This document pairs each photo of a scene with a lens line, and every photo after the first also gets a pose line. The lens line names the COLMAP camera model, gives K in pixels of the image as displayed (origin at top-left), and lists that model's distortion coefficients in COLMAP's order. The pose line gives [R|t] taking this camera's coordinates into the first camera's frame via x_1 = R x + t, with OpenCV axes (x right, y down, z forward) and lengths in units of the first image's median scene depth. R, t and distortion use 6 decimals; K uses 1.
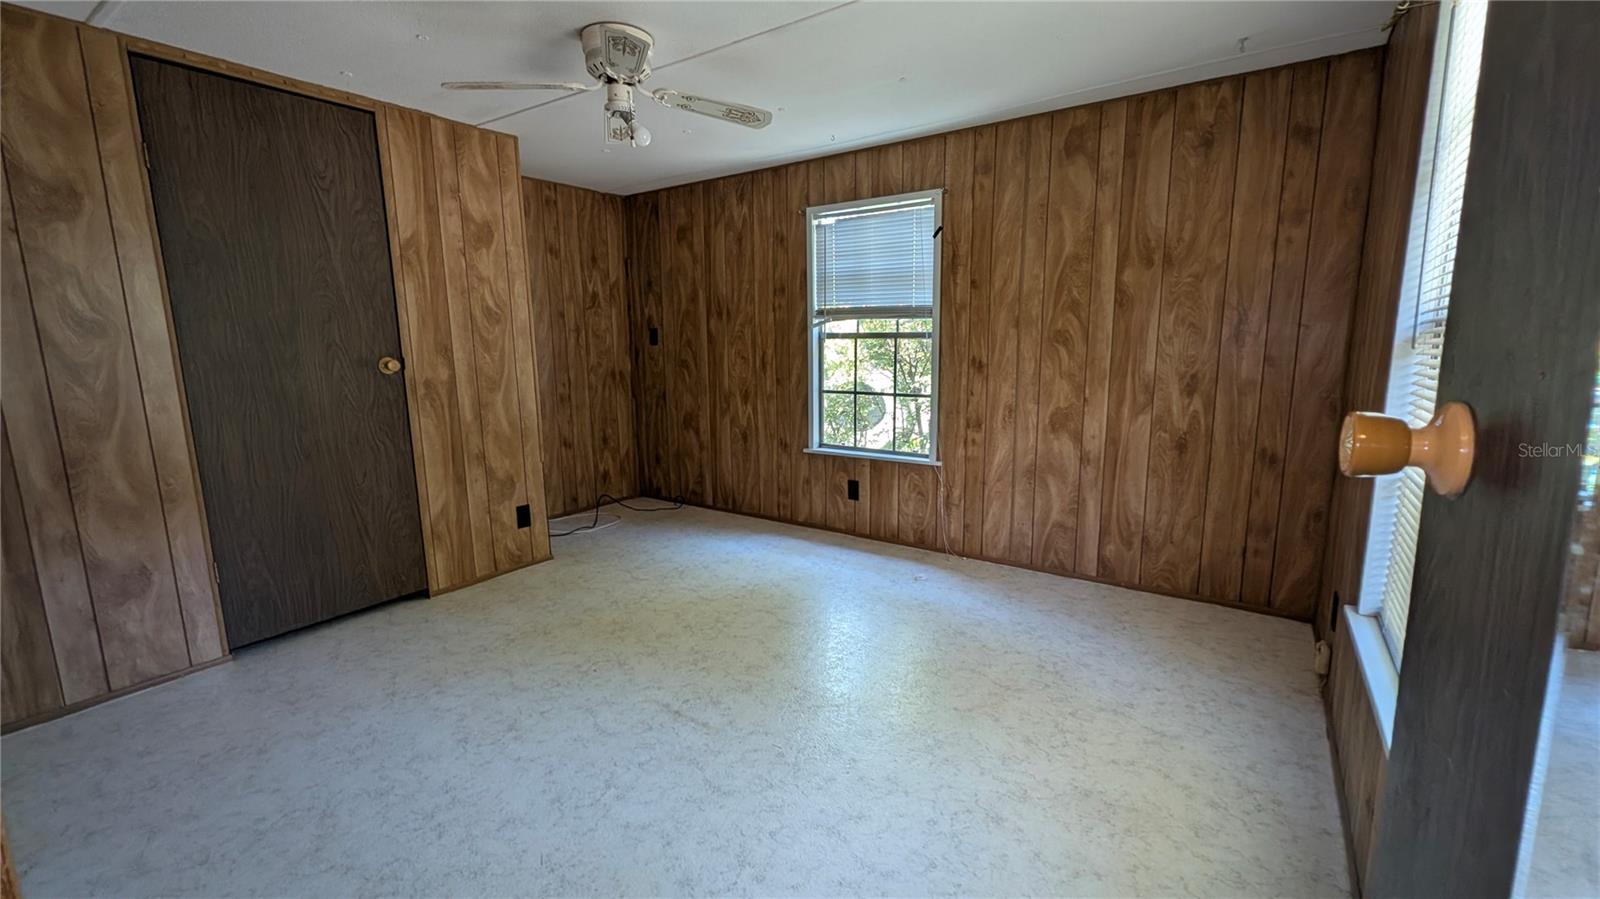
lens RADIAL K [[657.1, 0, 803.2], [0, 657.1, 445.0], [0, 0, 1]] dist [0.001372, -0.000068]
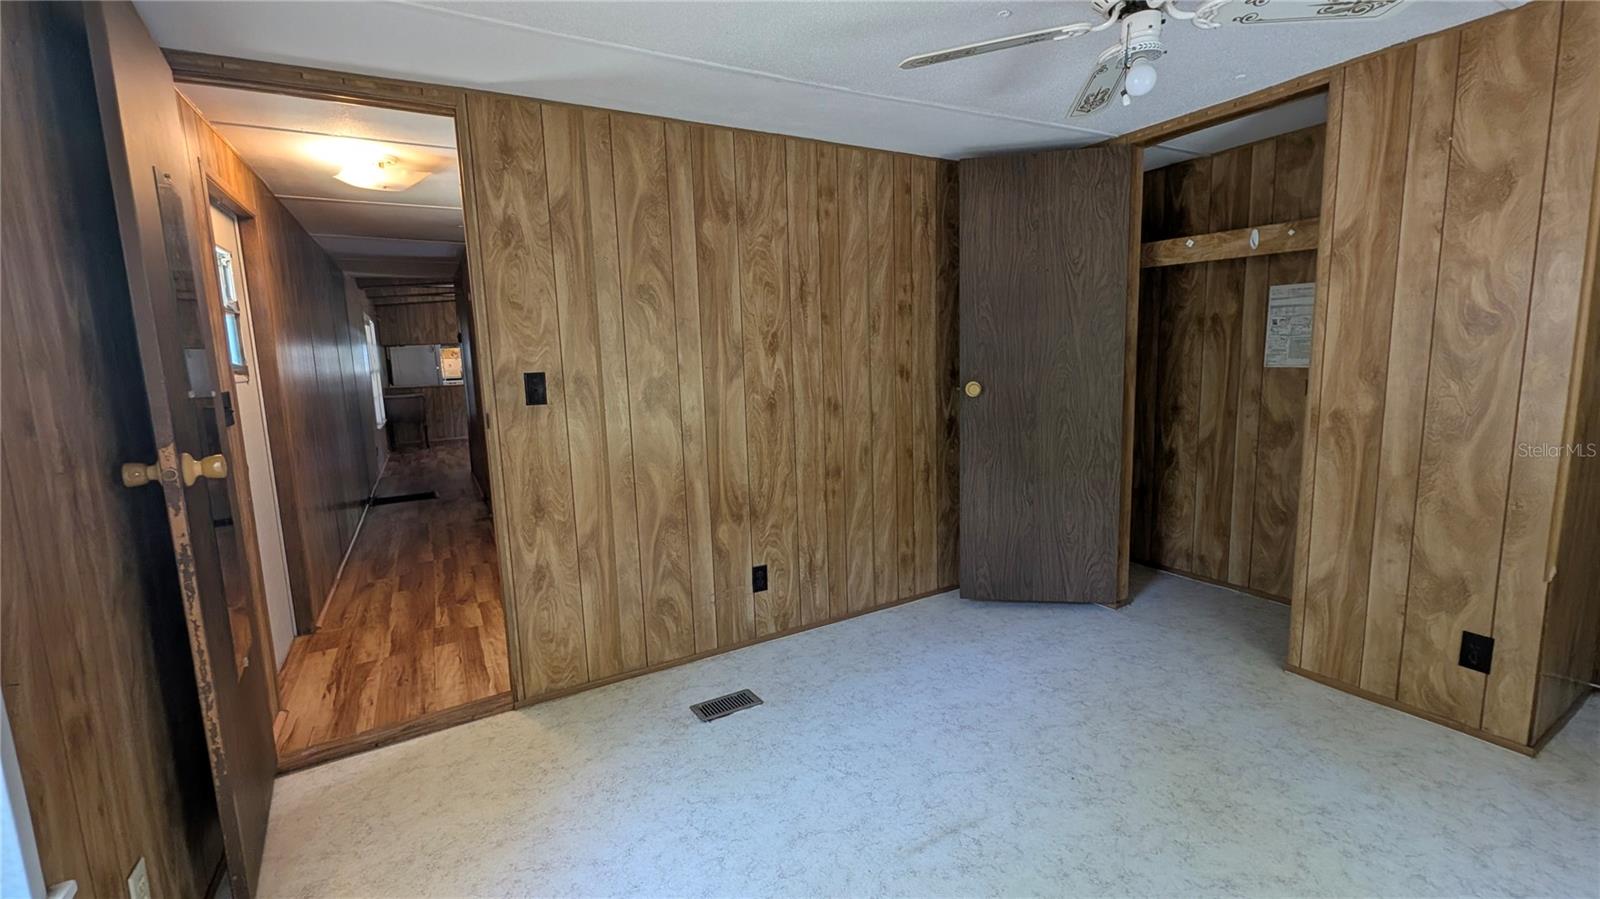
lens RADIAL K [[657.1, 0, 803.2], [0, 657.1, 445.0], [0, 0, 1]] dist [0.001372, -0.000068]
pose [[-0.426492, 0.159556, -0.890307, 0.380719], [-0.101387, 0.969681, 0.222350, -0.162968], [0.898791, 0.185096, -0.397384, 0.725751]]
